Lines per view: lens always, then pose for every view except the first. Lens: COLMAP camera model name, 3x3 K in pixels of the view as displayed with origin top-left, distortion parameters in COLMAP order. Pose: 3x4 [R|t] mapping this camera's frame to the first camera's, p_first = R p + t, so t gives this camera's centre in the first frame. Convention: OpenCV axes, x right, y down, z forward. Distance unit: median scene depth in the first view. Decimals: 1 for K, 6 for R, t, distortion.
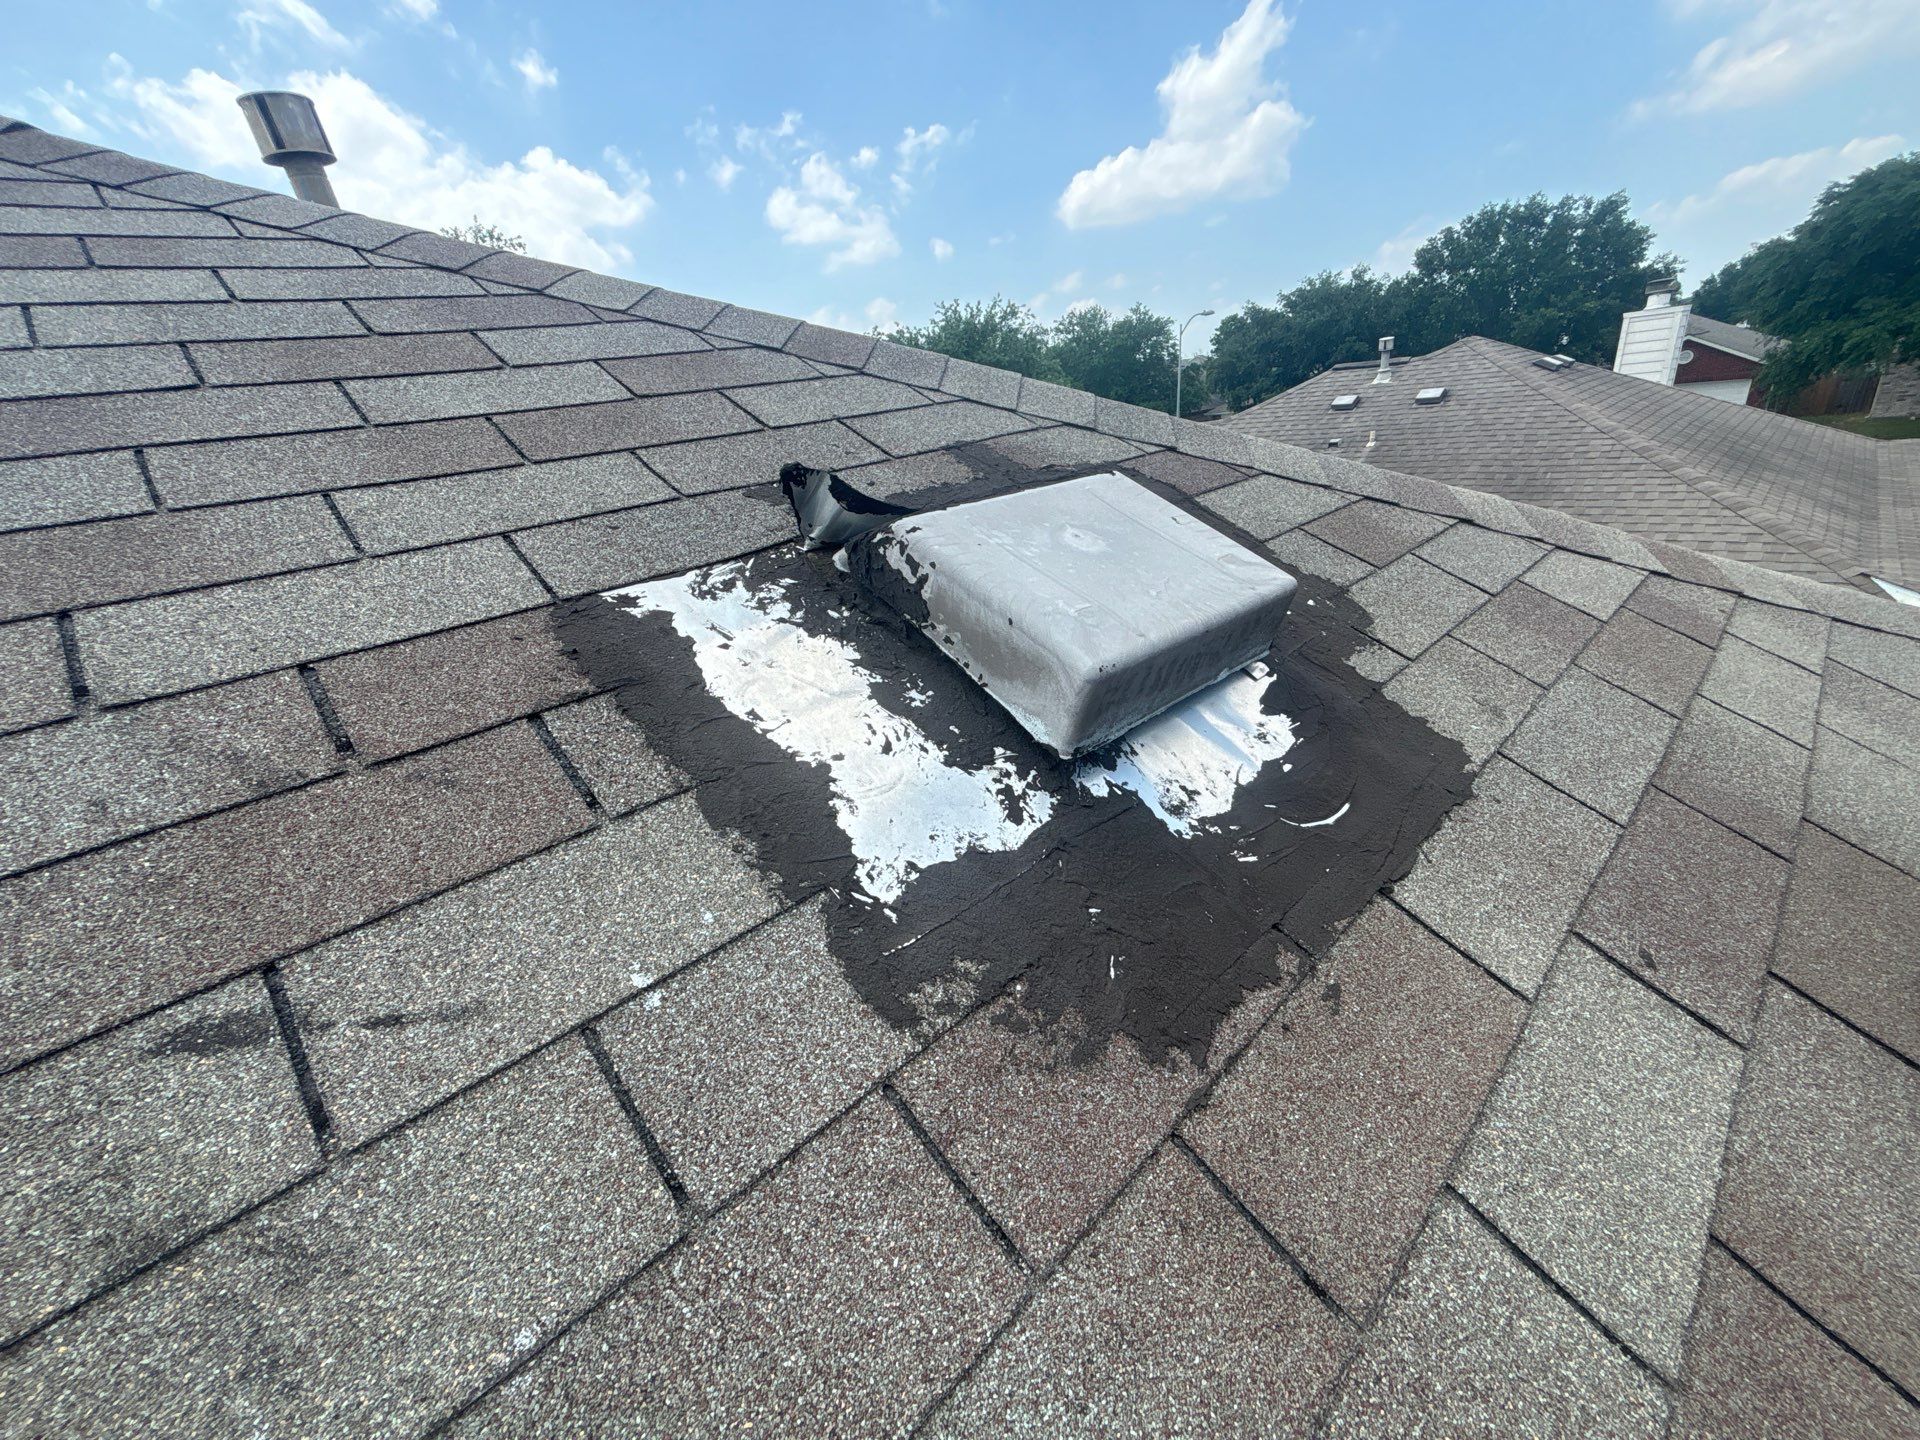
lens RADIAL K [[774.9, 0, 961.6], [0, 774.9, 718.0], [0, 0, 1]] dist [-0.000177, 0.000625]
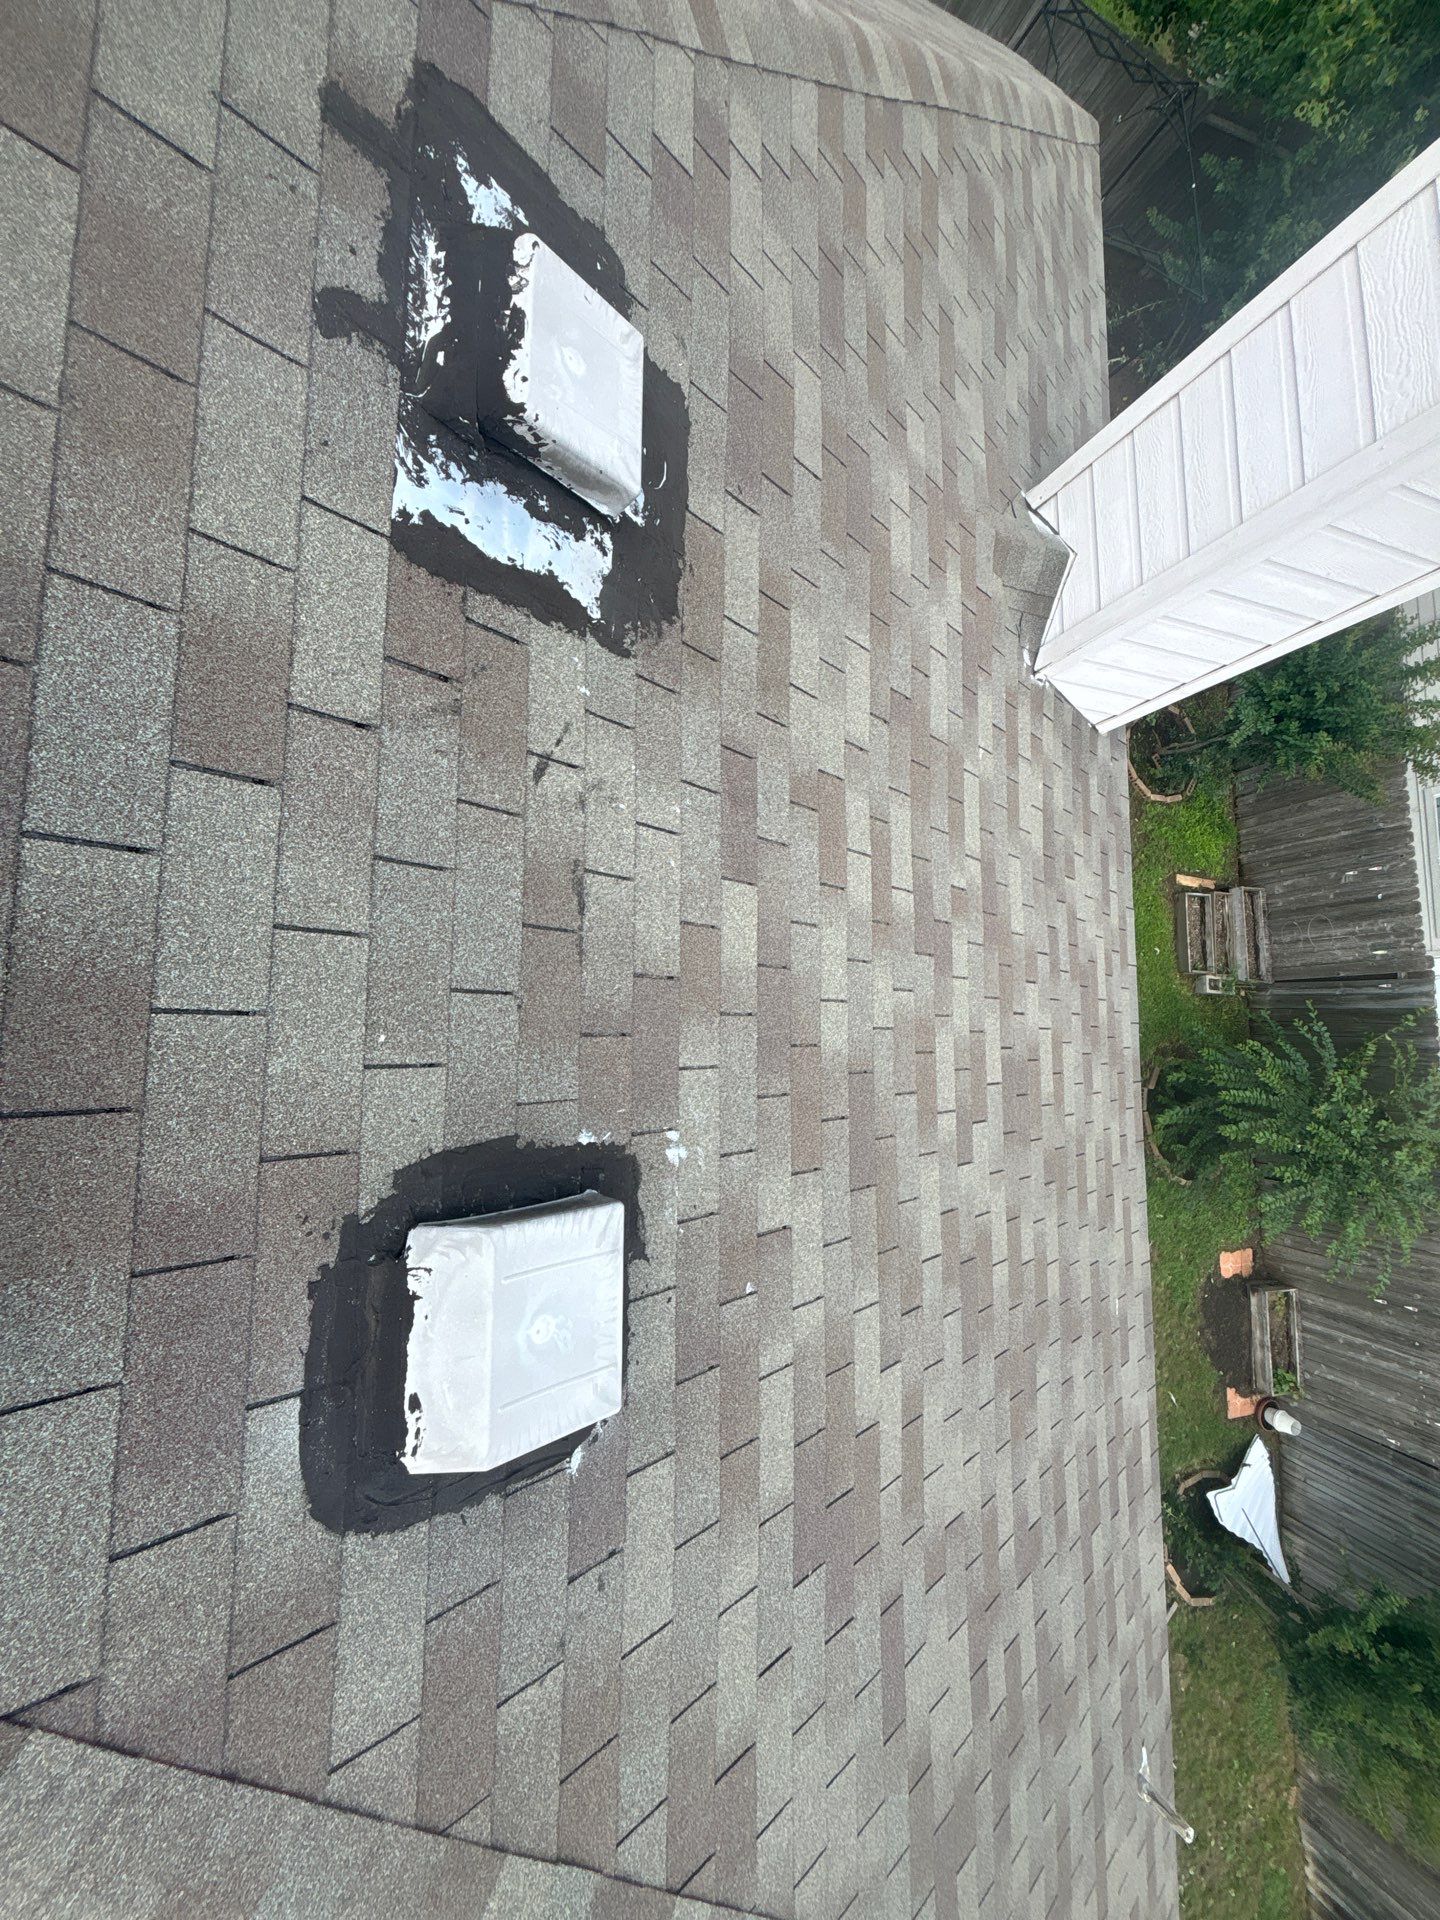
lens RADIAL K [[774.9, 0, 721.4], [0, 774.9, 956.4], [0, 0, 1]] dist [-0.000177, 0.000625]
pose [[0.595083, -0.678908, 0.430071, -1.392849], [-0.152332, 0.430150, 0.889812, -1.333331], [-0.789095, -0.595026, 0.152555, -0.361870]]
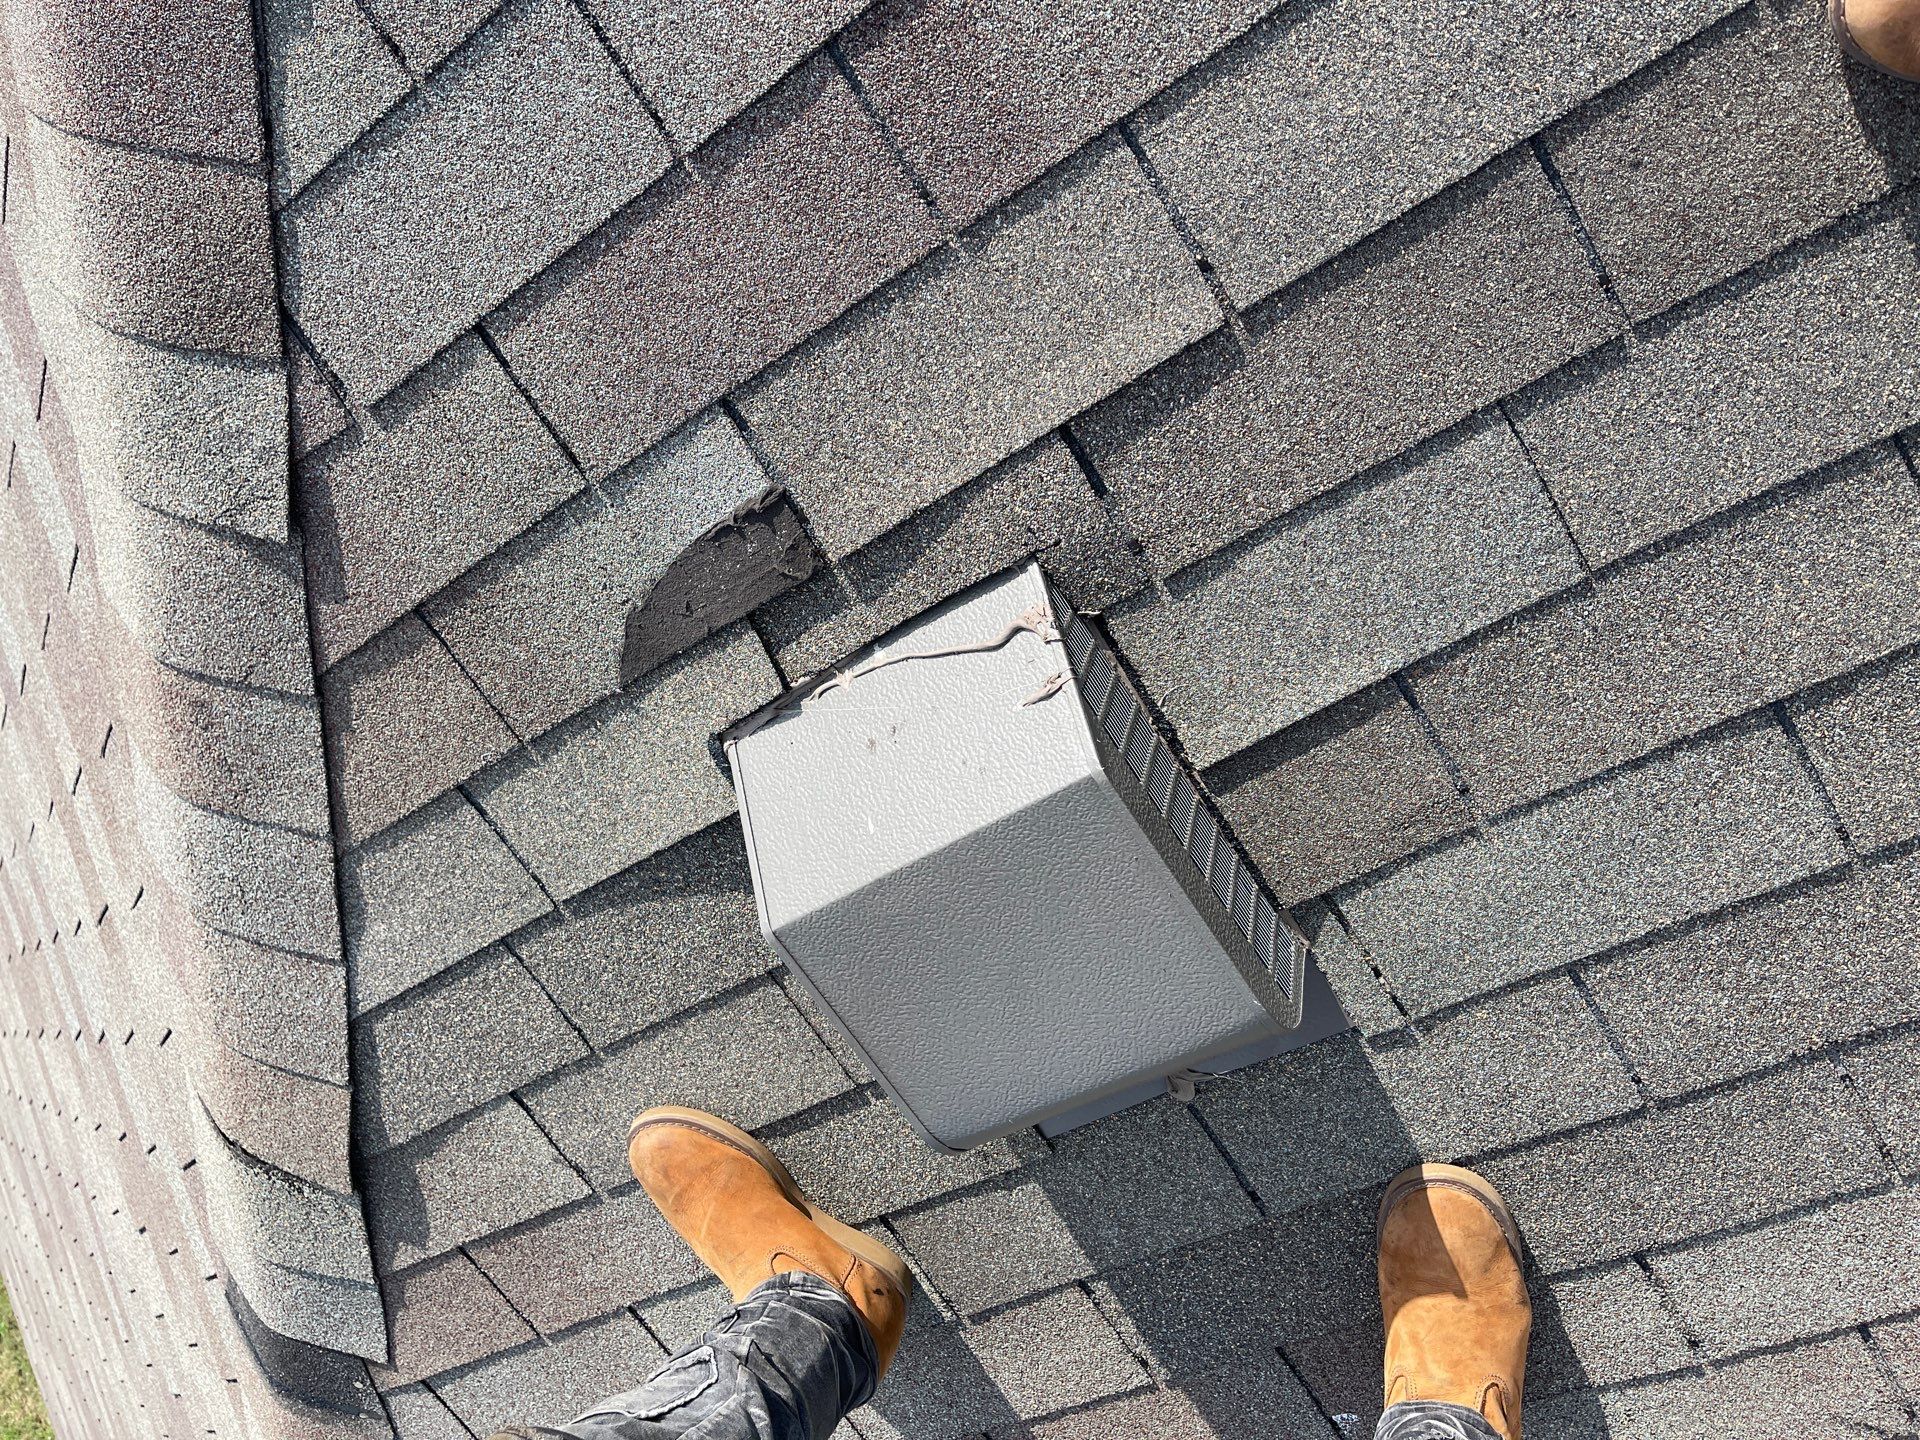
lens RADIAL K [[1470.2, 0, 960.0], [0, 1470.2, 720.0], [0, 0, 1]] dist [0.059912, -0.077283]
pose [[0.904394, 0.310695, -0.292472, -1.166766], [0.208335, 0.276656, 0.938114, -0.805853], [0.372382, -0.909357, 0.185477, -0.403113]]
